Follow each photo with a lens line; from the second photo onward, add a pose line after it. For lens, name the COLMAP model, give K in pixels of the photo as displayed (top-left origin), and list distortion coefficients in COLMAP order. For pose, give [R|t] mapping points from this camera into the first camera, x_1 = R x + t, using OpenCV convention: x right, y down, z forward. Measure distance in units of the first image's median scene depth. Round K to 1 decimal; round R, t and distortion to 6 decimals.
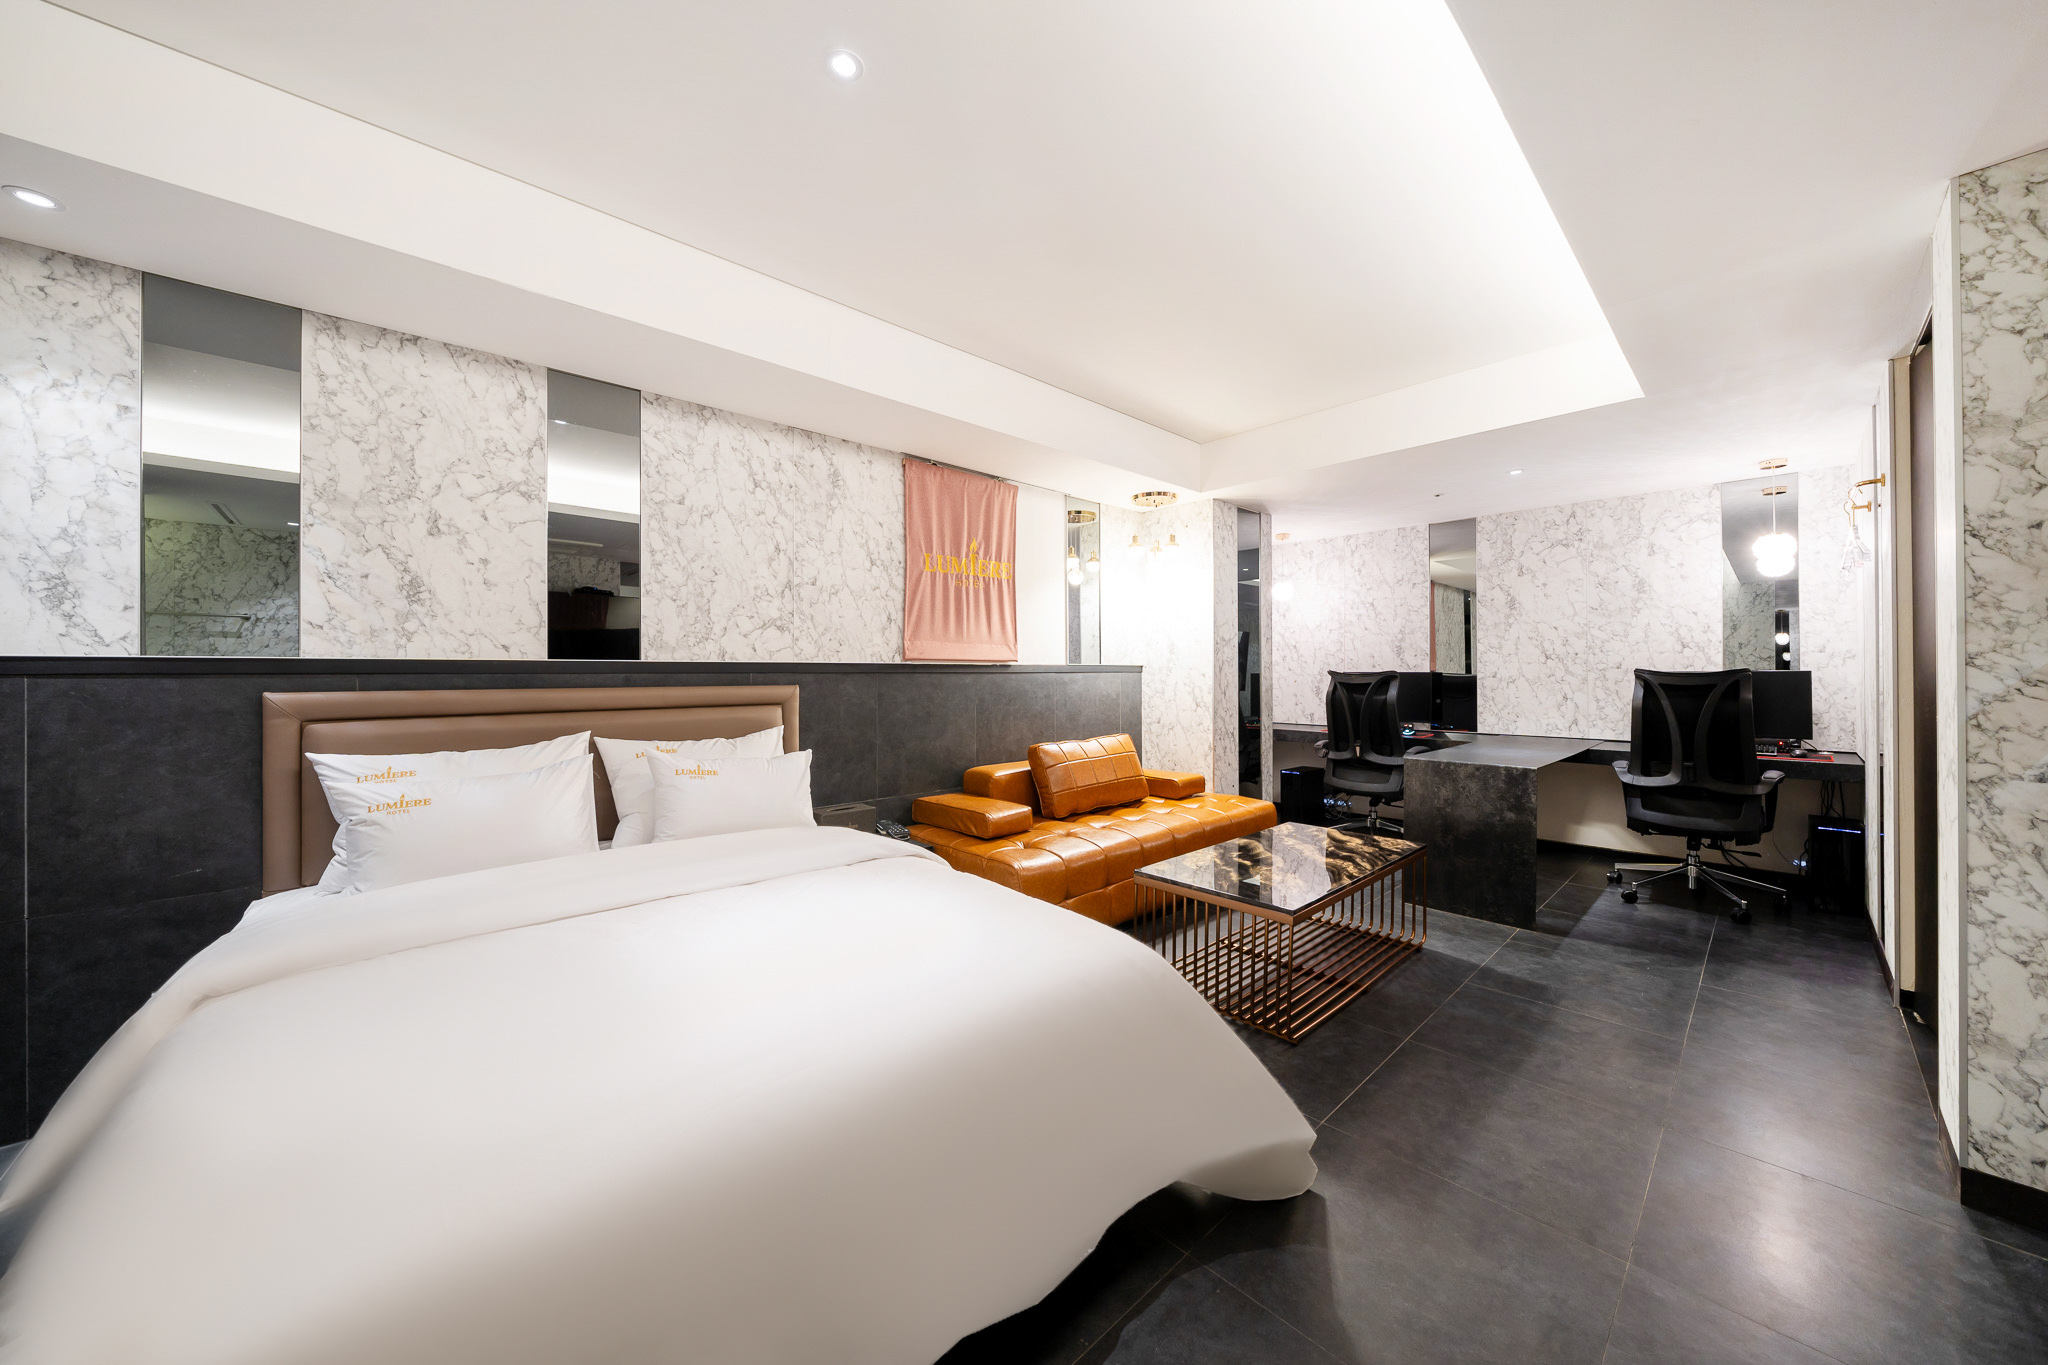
lens RADIAL K [[707.5, 0, 1029.2], [0, 707.5, 670.5], [0, 0, 1]] dist [-0.000202, 0.000068]
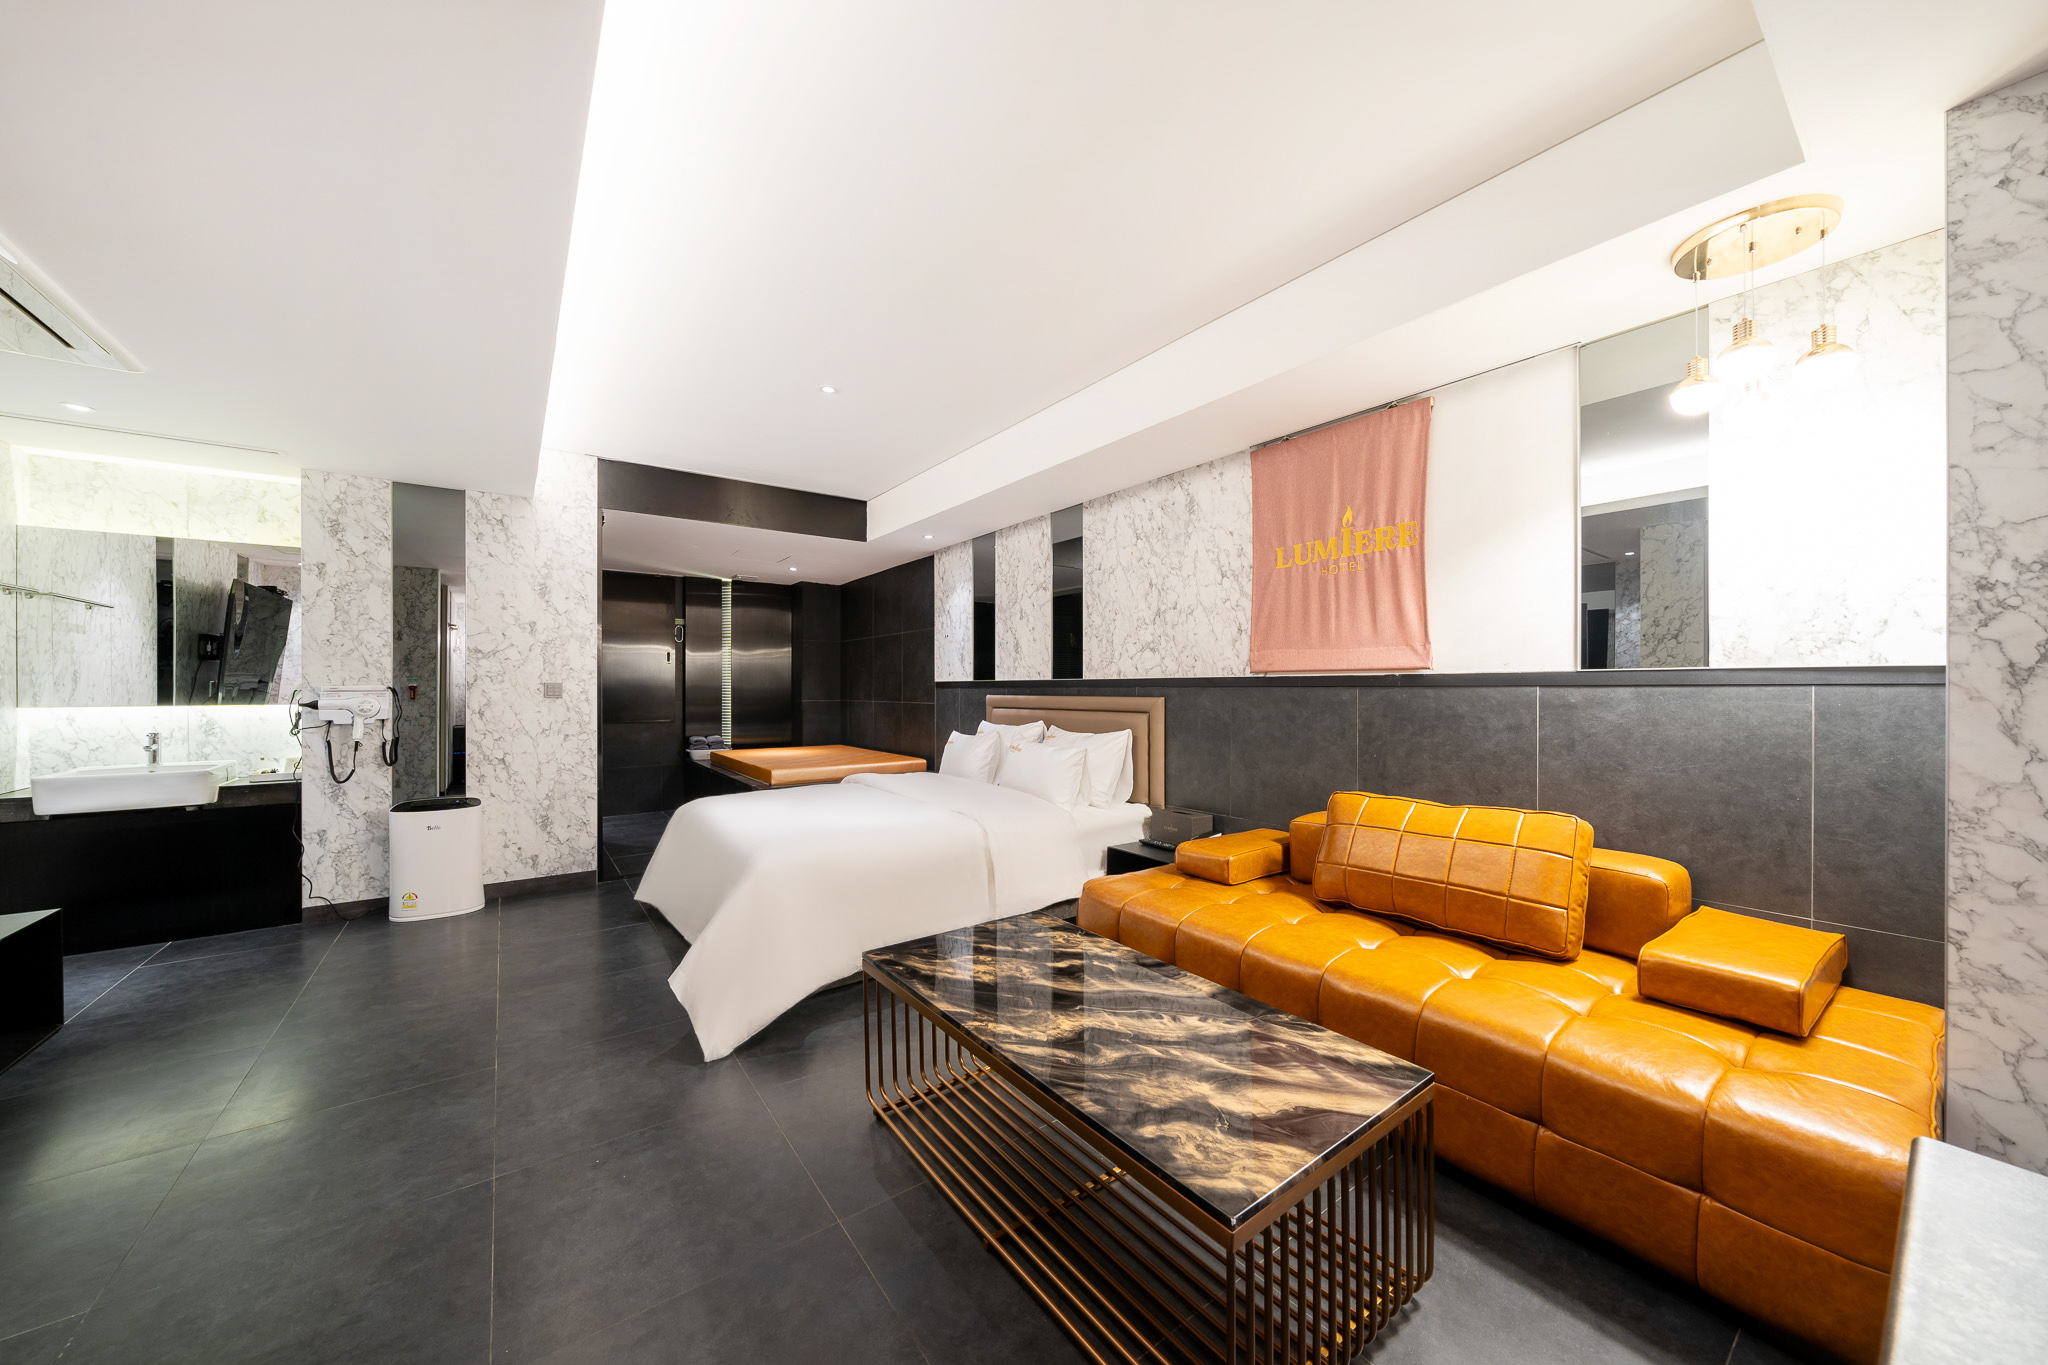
lens RADIAL K [[707.5, 0, 1020.9], [0, 707.5, 686.8], [0, 0, 1]] dist [-0.000202, 0.000068]
pose [[-0.116359, -0.001130, -0.993207, 0.731167], [0.003095, 0.999994, -0.001501, 0.003445], [0.993202, -0.003249, -0.116355, 0.772096]]
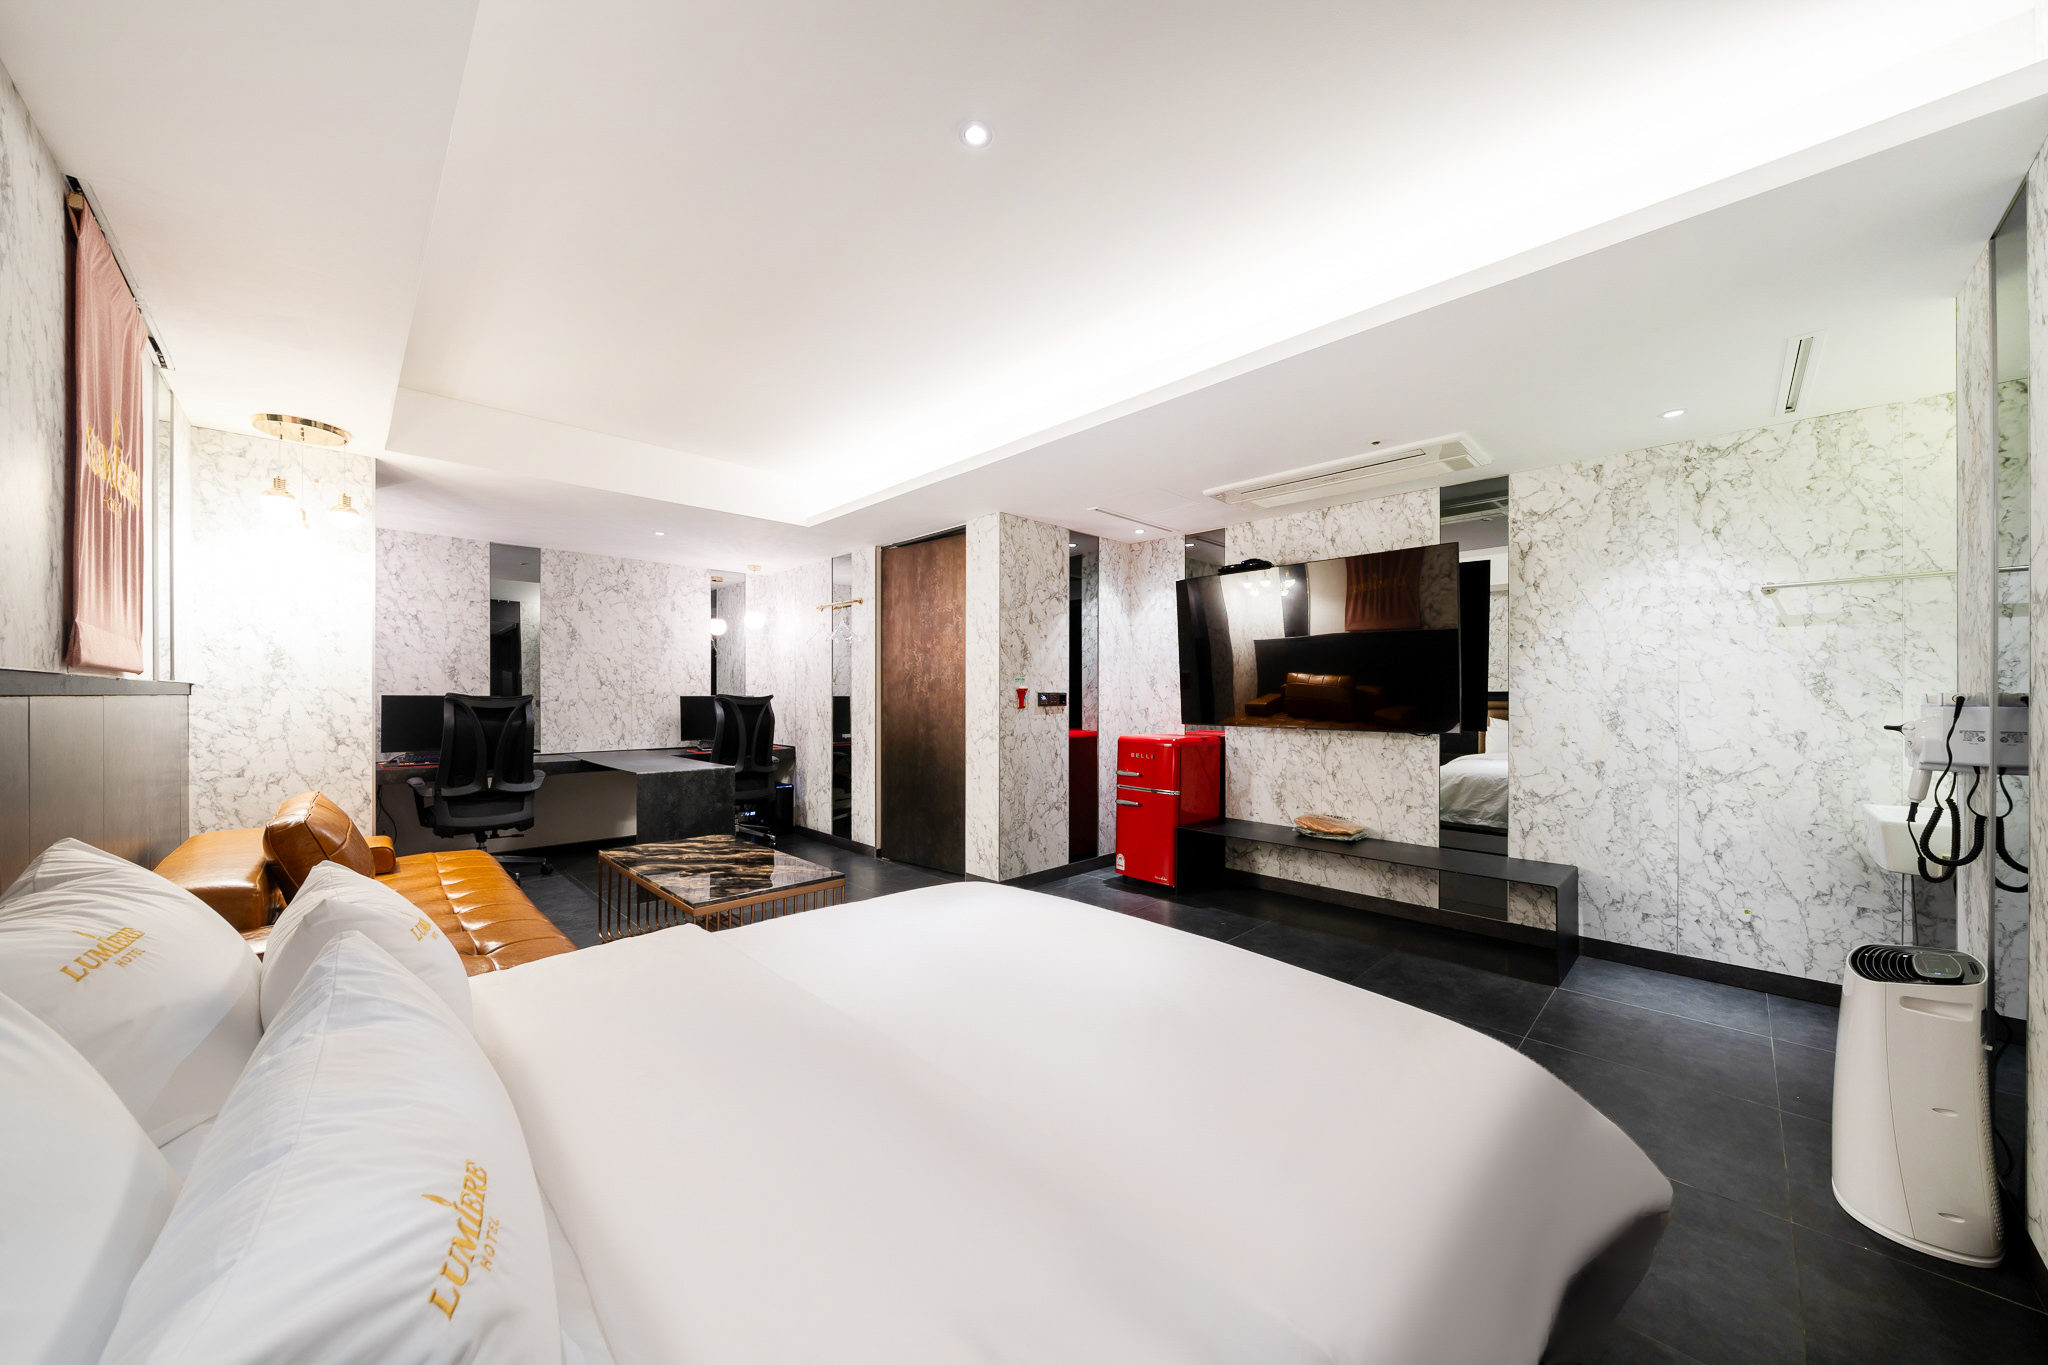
lens RADIAL K [[707.5, 0, 1030.6], [0, 707.5, 696.0], [0, 0, 1]] dist [-0.000202, 0.000068]
pose [[-0.024431, 0.002222, 0.999699, -0.510444], [-0.005468, 0.999982, -0.002356, 0.000882], [-0.999687, -0.005524, -0.024419, 0.354122]]
